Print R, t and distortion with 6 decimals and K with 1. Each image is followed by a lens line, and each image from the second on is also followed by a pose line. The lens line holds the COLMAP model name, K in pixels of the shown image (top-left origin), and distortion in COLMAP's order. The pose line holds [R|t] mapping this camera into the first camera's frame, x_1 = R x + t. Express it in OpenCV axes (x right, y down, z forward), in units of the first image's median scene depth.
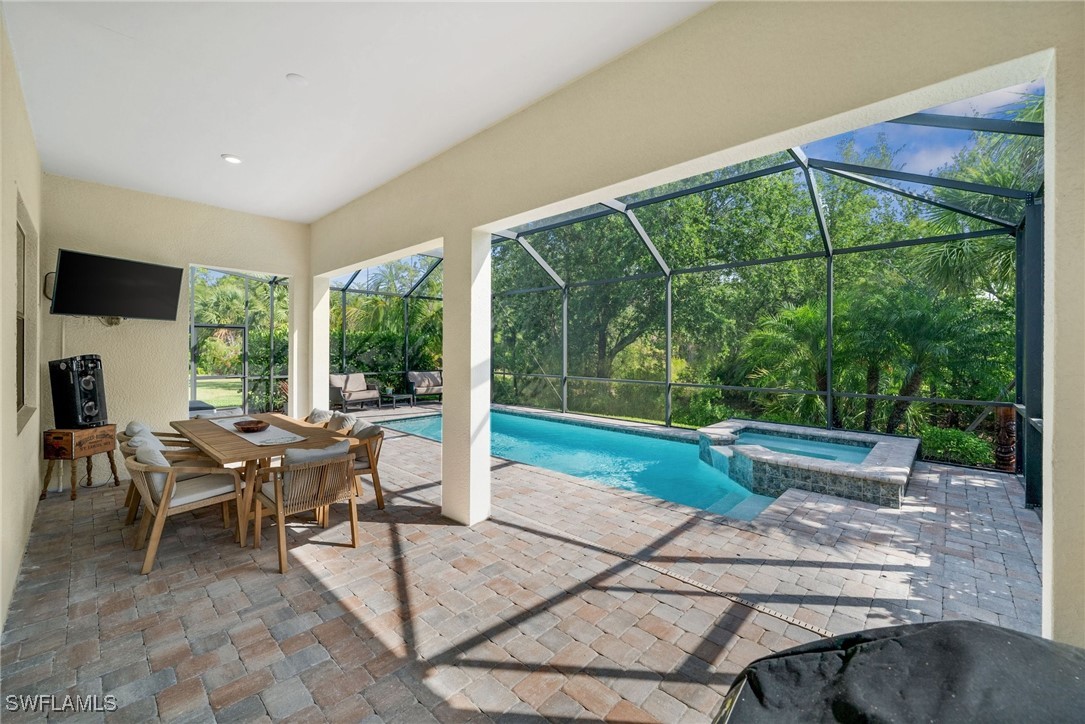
lens RADIAL K [[425.7, 0, 544.5], [0, 425.7, 355.9], [0, 0, 1]] dist [-0.005656, 0.000335]
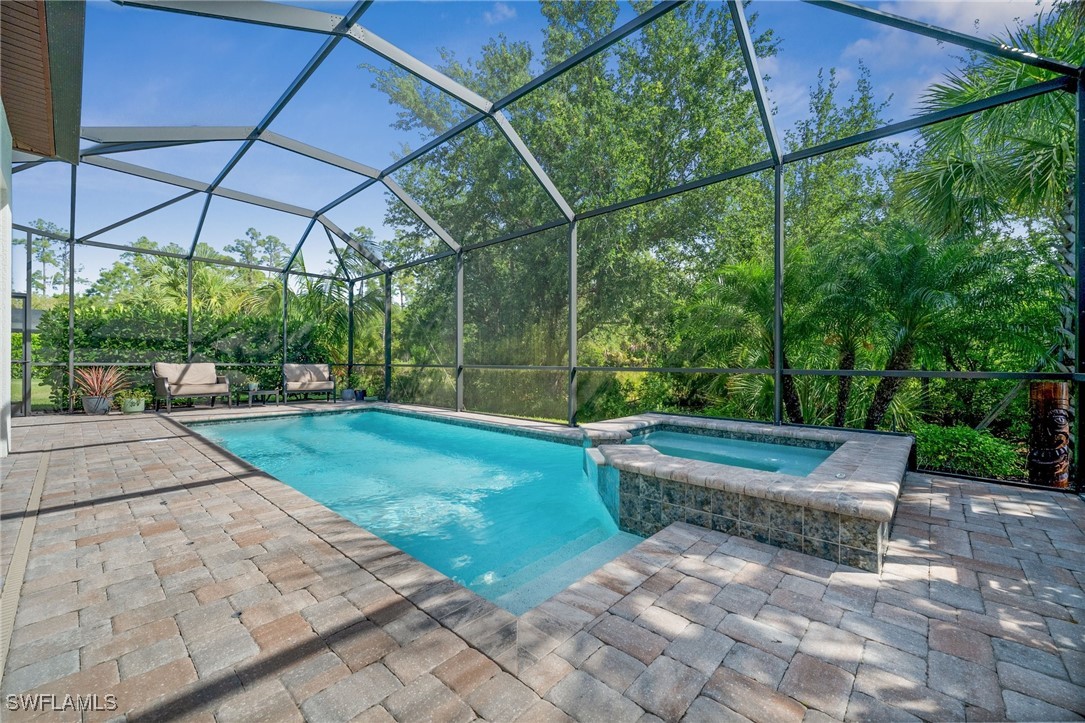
lens RADIAL K [[425.7, 0, 540.0], [0, 425.7, 367.0], [0, 0, 1]] dist [-0.005656, 0.000335]
pose [[0.999894, 0.002276, 0.014413, 0.404330], [-0.002191, 0.999980, -0.005919, 0.122408], [-0.014426, 0.005886, 0.999879, 0.474905]]
